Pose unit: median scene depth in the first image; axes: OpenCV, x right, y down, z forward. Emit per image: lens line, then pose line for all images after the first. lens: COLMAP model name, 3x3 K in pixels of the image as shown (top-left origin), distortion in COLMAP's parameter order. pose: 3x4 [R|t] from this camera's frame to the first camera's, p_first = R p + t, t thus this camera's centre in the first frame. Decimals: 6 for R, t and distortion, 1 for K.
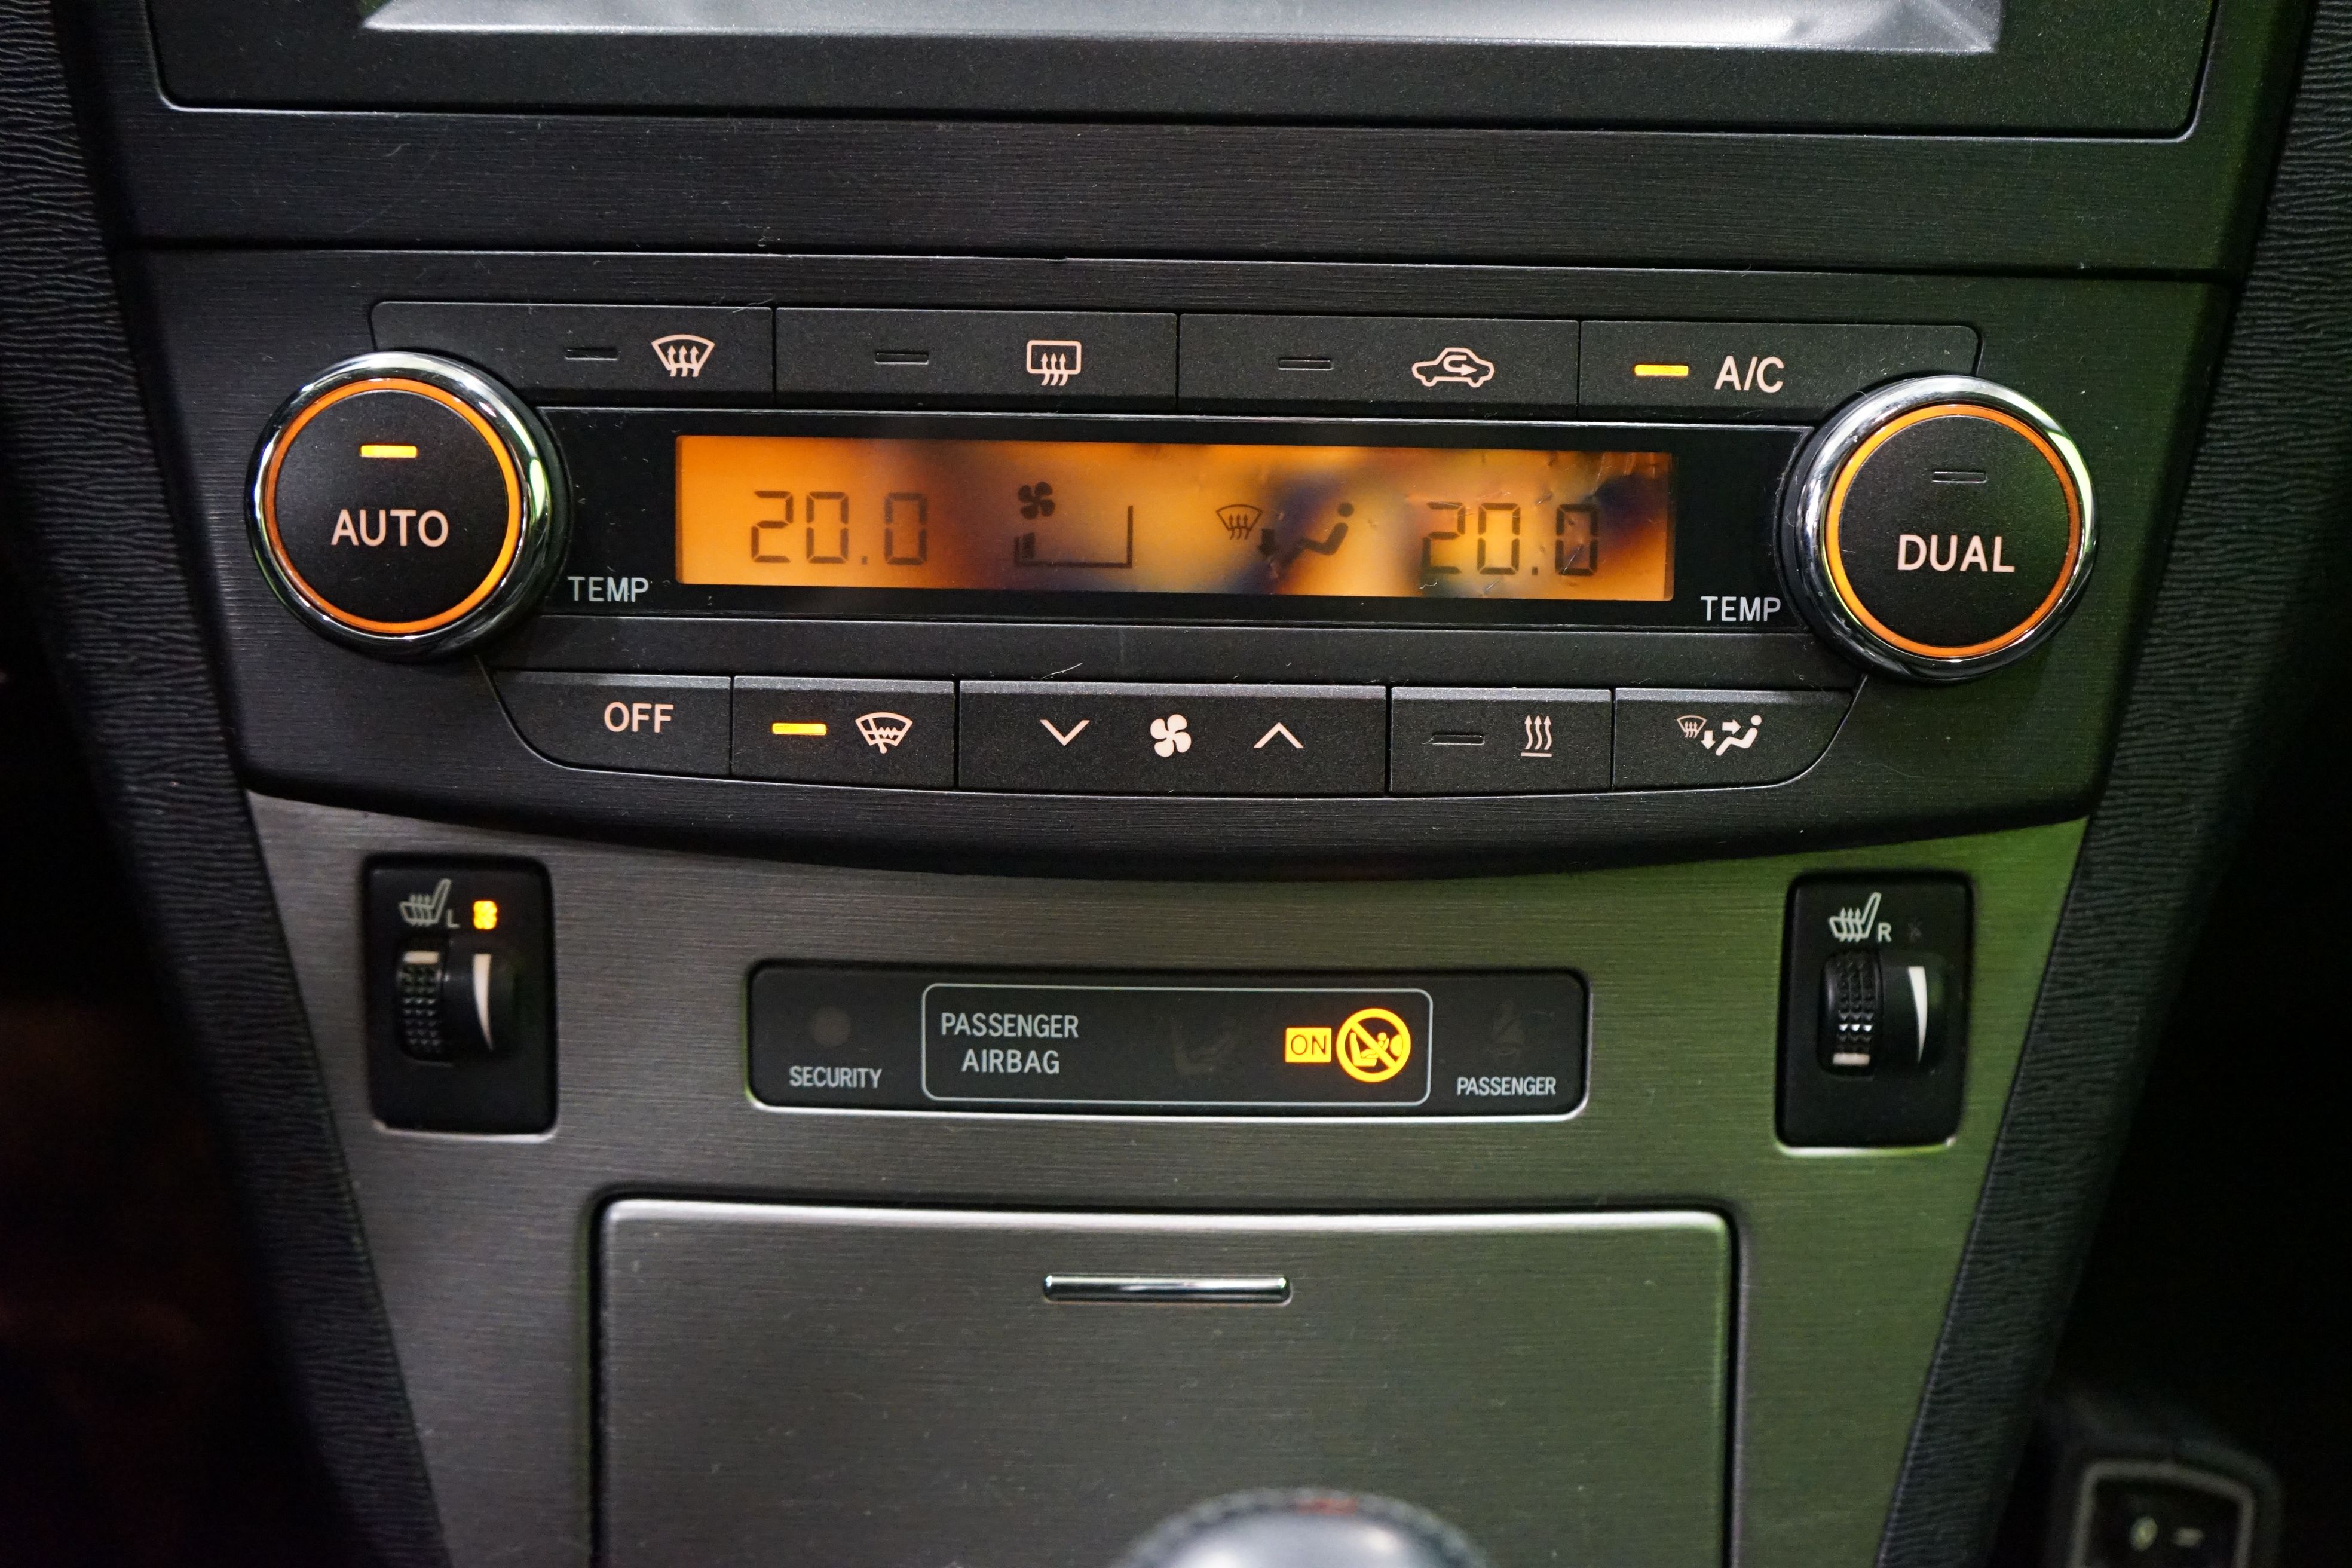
lens RADIAL K [[2519.6, 0, 1177.9], [0, 2519.6, 789.5], [0, 0, 1]] dist [-0.073805, 0.000000]
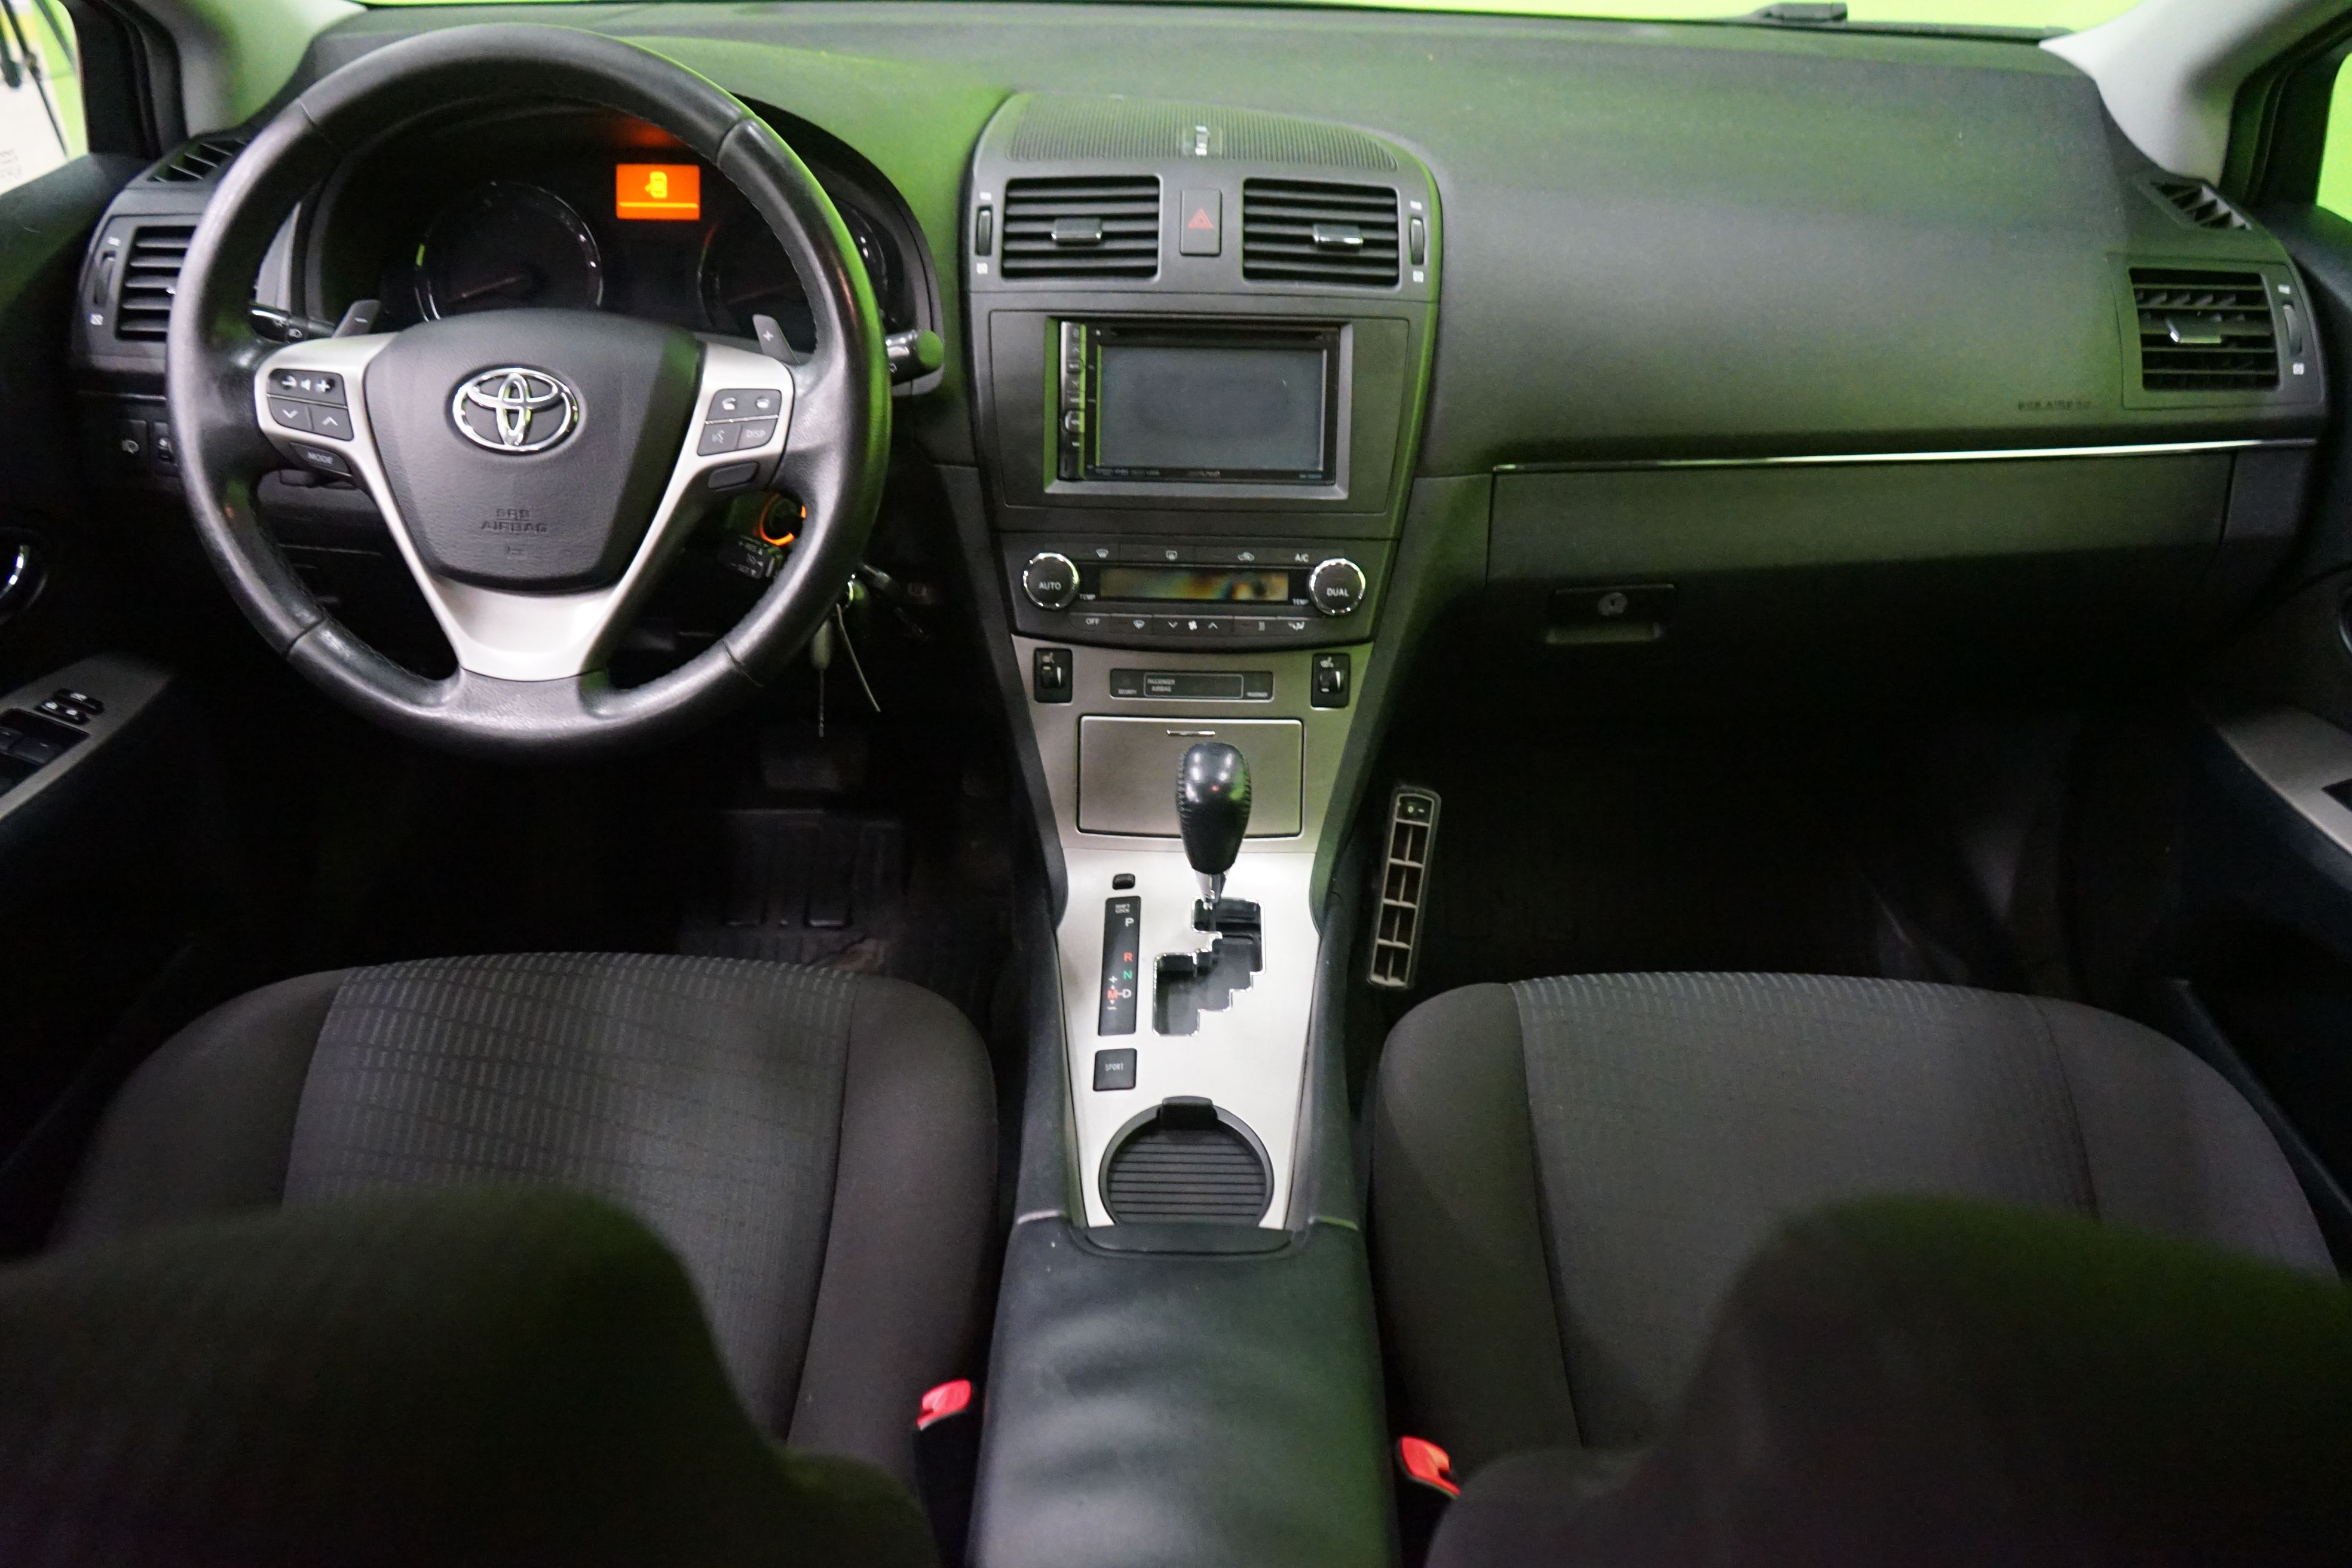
lens RADIAL K [[1908.8, 0, 1178.5], [0, 1908.8, 778.1], [0, 0, 1]] dist [0.020962, 0.019043]
pose [[0.999926, 0.007140, -0.009823, 0.008677], [-0.006719, 0.999082, 0.042319, 0.126002], [0.010116, -0.042250, 0.999056, -2.946731]]
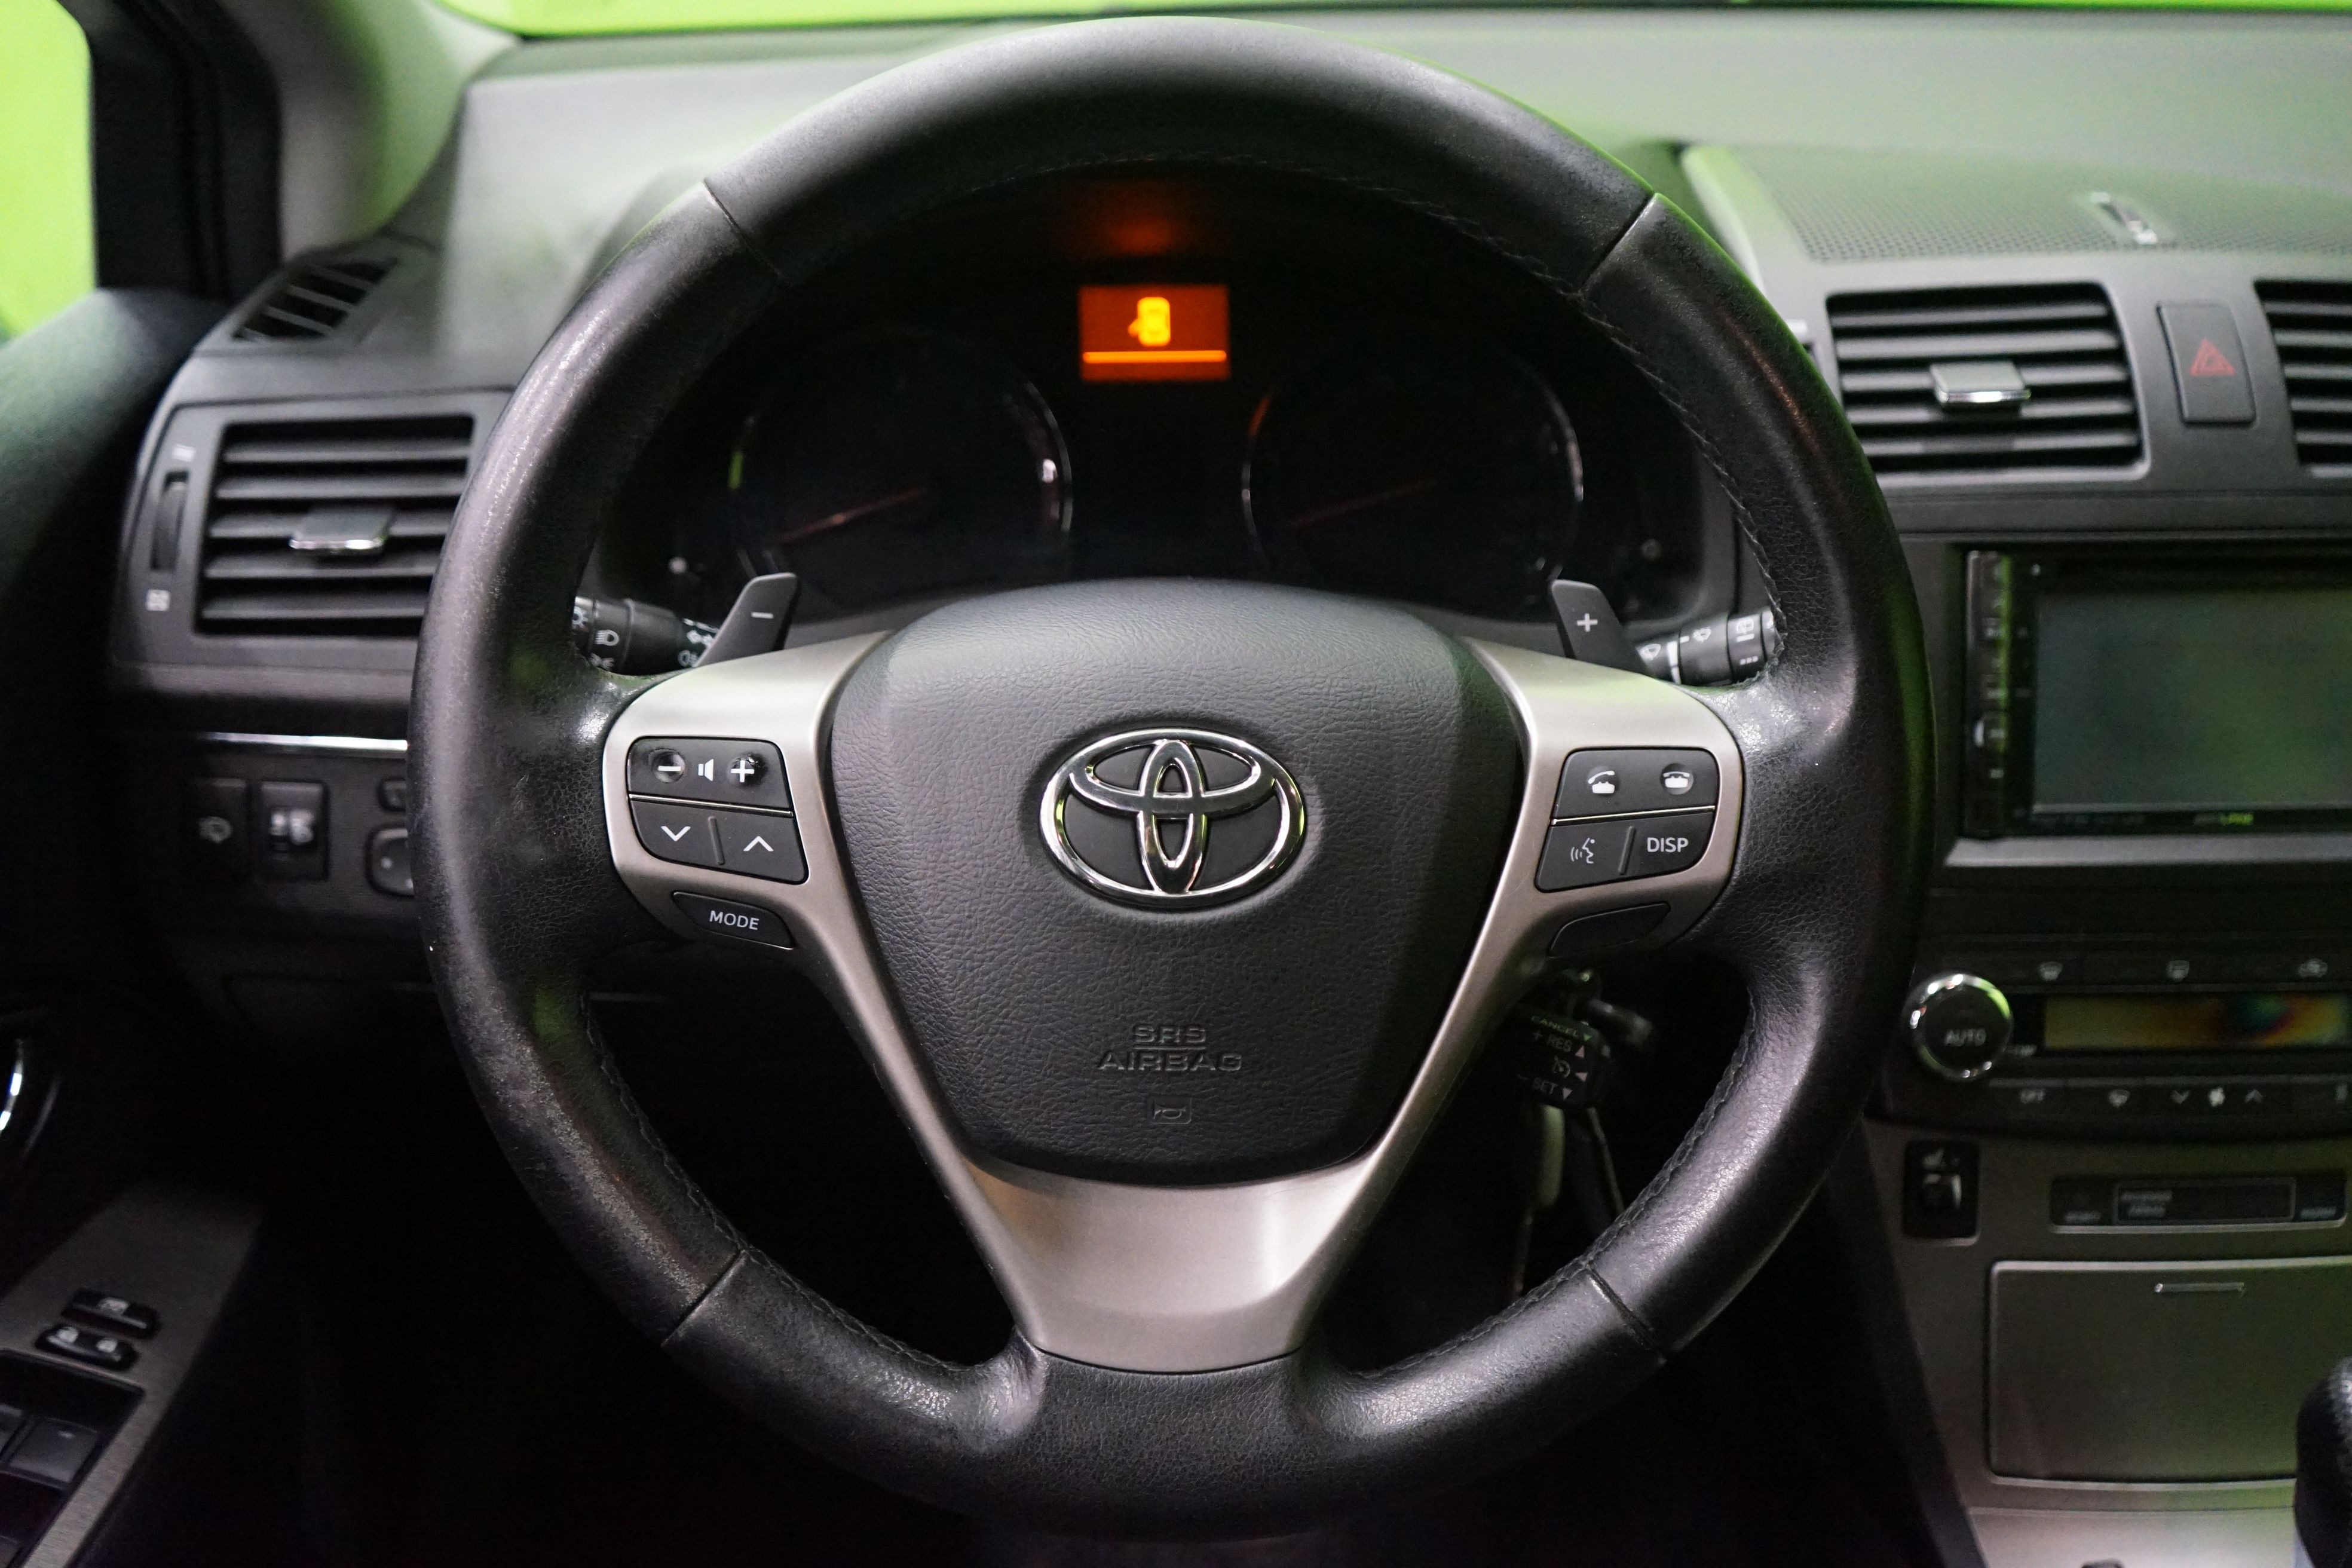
lens RADIAL K [[2106.0, 0, 1167.1], [0, 2106.0, 789.6], [0, 0, 1]] dist [0.026983, 0.014343]
pose [[0.998839, -0.026773, 0.040054, -1.246290], [0.027426, 0.999498, -0.015847, -0.354793], [-0.039610, 0.016927, 0.999072, -1.341189]]
